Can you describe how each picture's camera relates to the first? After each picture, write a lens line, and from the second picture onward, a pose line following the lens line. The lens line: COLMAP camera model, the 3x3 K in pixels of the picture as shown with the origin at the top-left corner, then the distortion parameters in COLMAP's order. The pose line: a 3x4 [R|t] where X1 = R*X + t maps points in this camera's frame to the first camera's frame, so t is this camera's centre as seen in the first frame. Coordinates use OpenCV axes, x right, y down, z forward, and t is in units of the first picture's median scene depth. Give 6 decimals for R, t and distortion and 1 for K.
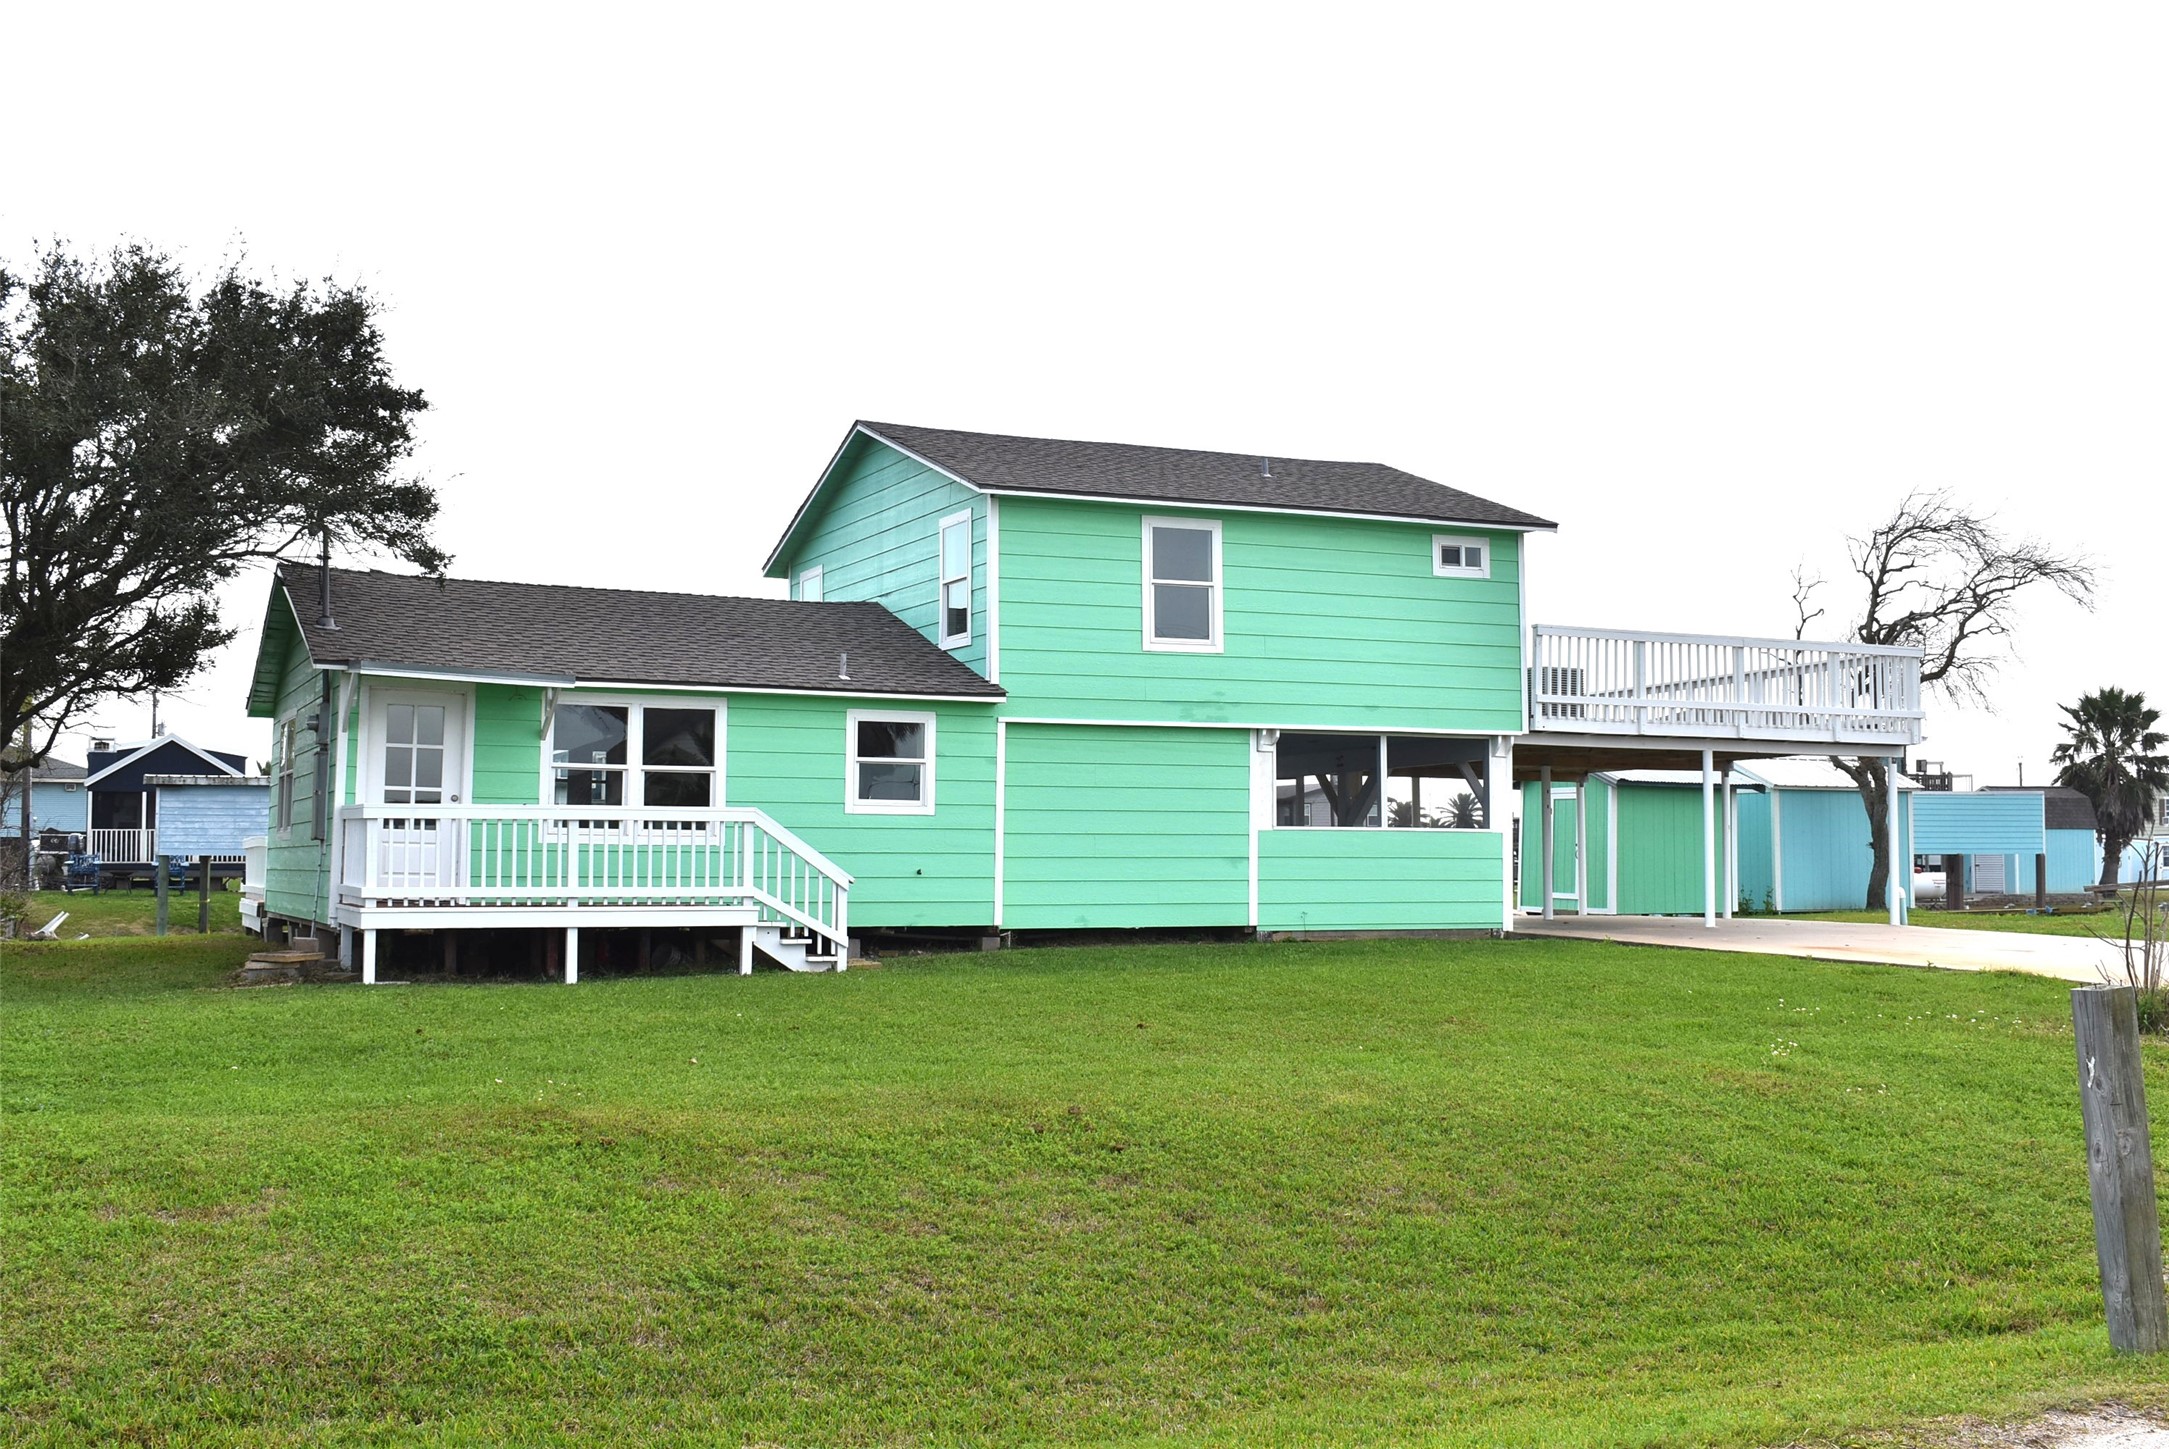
lens RADIAL K [[2397.4, 0, 1090.6], [0, 2397.4, 712.0], [0, 0, 1]] dist [-0.055102, 0.000000]
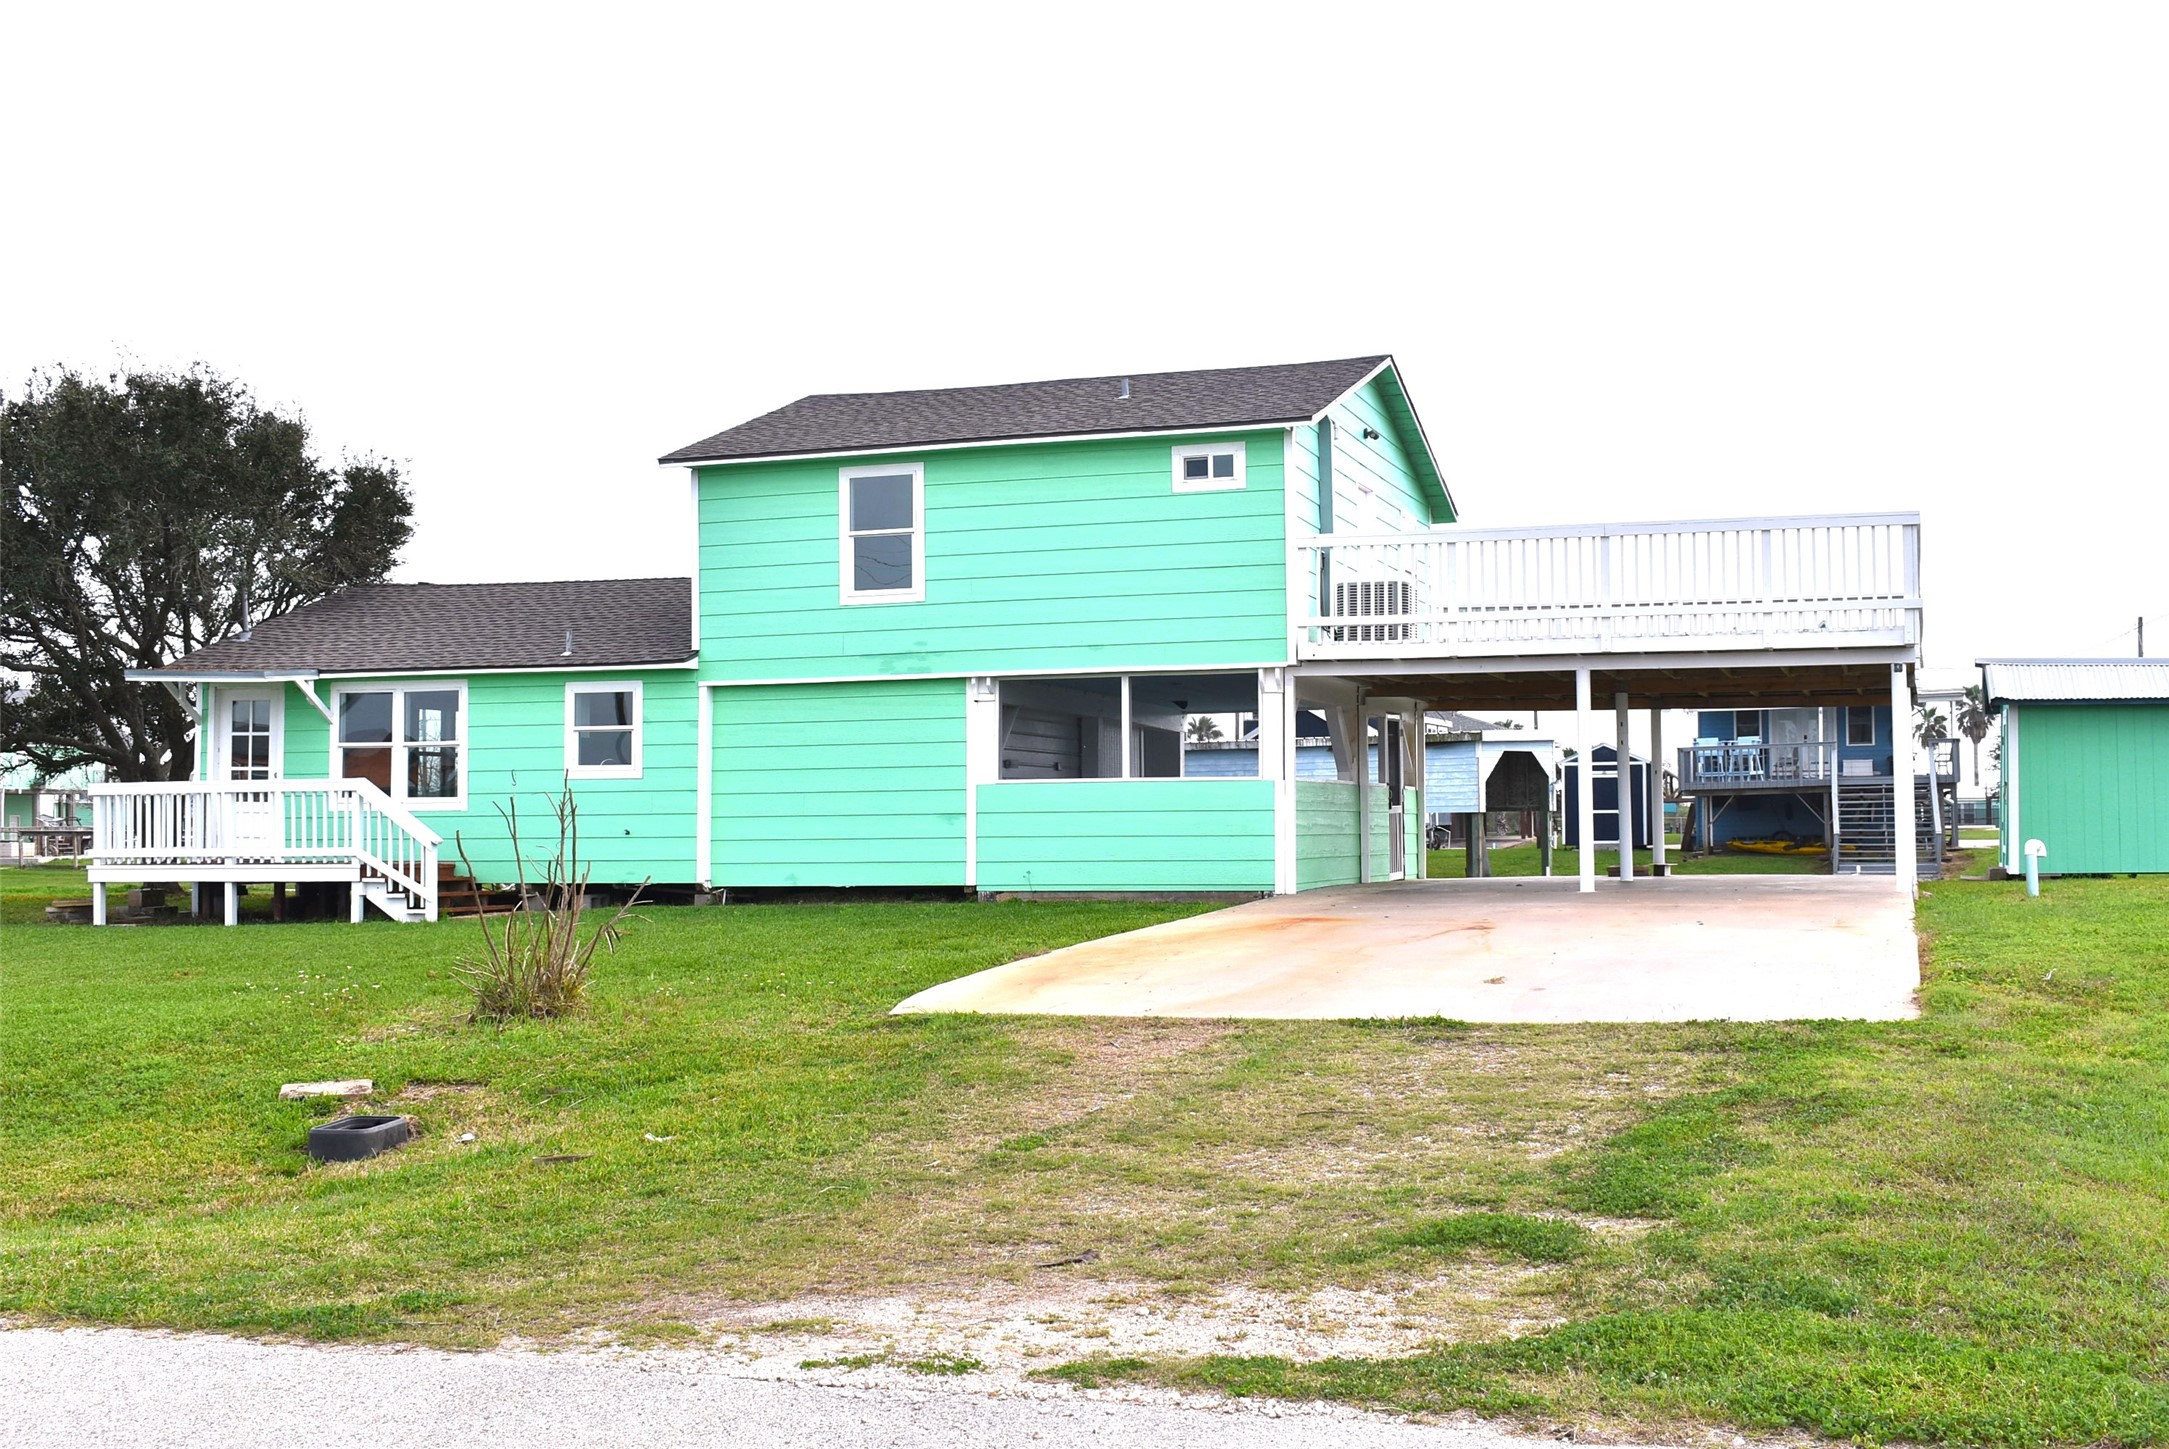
lens RADIAL K [[2522.9, 0, 1114.9], [0, 2522.9, 708.9], [0, 0, 1]] dist [-0.060685, 0.000000]
pose [[0.725401, -0.041118, -0.687097, 0.810162], [0.055183, 0.998475, -0.001494, 0.024512], [0.686111, -0.036832, 0.726564, 0.321928]]
